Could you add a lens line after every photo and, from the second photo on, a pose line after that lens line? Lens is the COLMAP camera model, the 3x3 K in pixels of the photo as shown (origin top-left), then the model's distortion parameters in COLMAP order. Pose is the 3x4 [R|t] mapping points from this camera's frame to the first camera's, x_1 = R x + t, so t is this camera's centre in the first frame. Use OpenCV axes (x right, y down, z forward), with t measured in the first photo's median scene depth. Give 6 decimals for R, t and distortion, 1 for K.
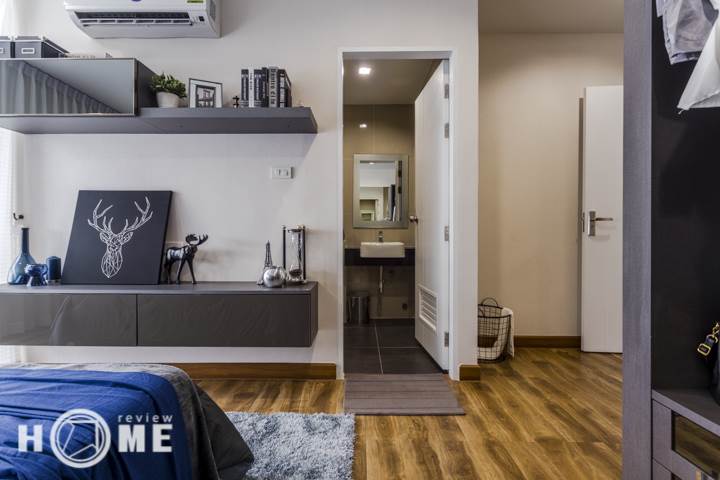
lens RADIAL K [[350.8, 0, 362.0], [0, 350.8, 234.6], [0, 0, 1]] dist [0.004162, 0.002158]
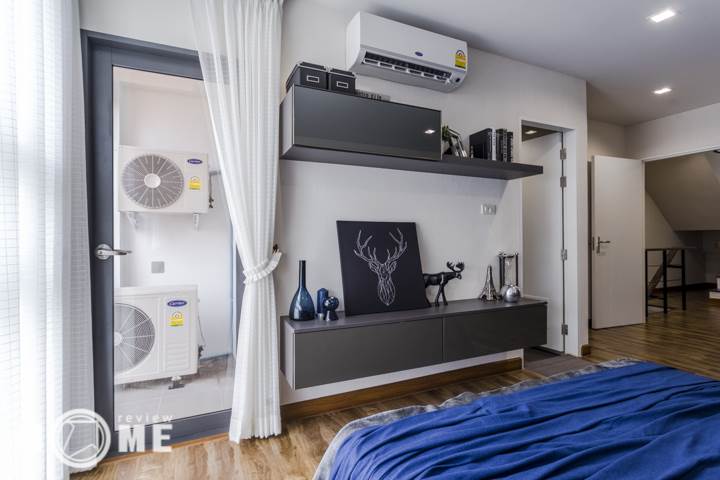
lens RADIAL K [[350.8, 0, 364.7], [0, 350.8, 238.6], [0, 0, 1]] dist [0.004162, 0.002158]
pose [[0.901628, -0.003718, 0.432496, -1.185630], [0.007648, 0.999944, -0.007348, -0.068578], [-0.432445, 0.009933, 0.901606, 0.069453]]
